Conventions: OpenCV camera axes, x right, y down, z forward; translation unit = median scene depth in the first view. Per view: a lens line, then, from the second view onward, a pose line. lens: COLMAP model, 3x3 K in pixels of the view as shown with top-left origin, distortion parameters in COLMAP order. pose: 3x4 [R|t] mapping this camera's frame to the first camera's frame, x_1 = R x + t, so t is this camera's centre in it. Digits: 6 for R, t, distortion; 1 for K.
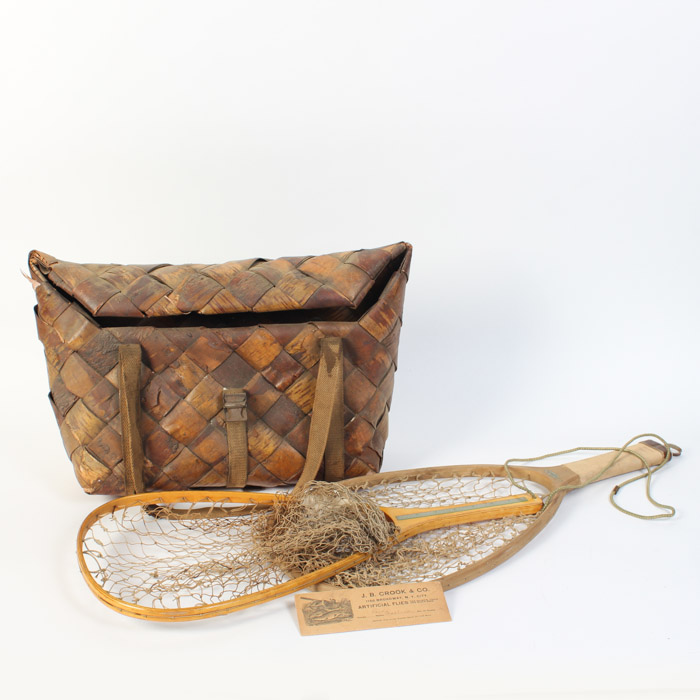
lens RADIAL K [[1131.9, 0, 350.0], [0, 1131.9, 350.0], [0, 0, 1]] dist [-0.157958, 0.084931]
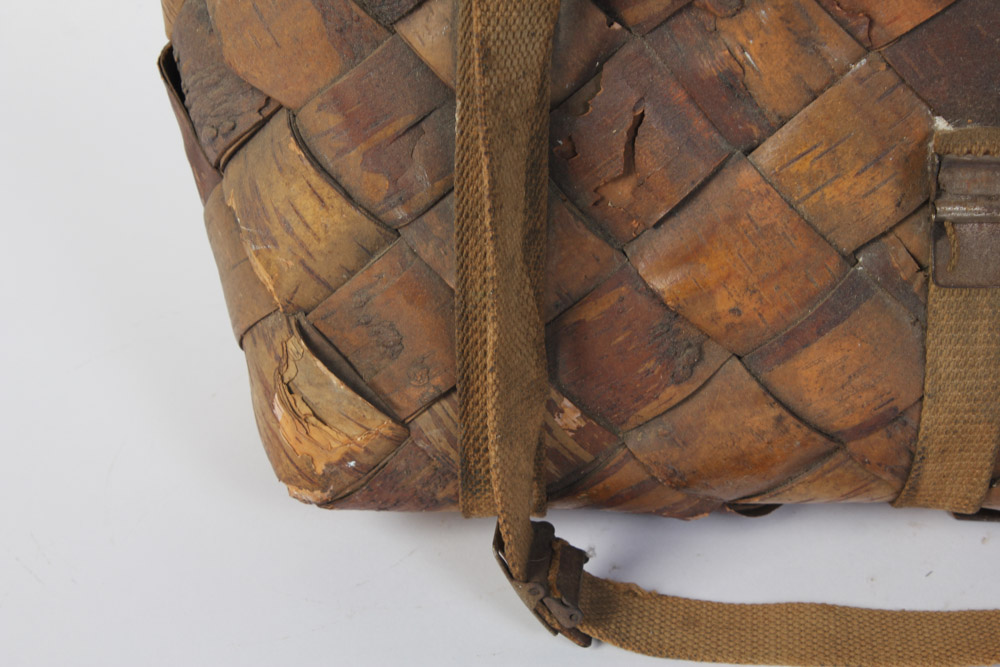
lens RADIAL K [[2336.5, 0, 500.0], [0, 2336.5, 333.5], [0, 0, 1]] dist [0.060453, 0.274073]
pose [[0.975412, 0.116694, -0.186960, -0.105726], [-0.056537, 0.952420, 0.299500, -0.057012], [0.213014, -0.281566, 0.935599, 0.558522]]
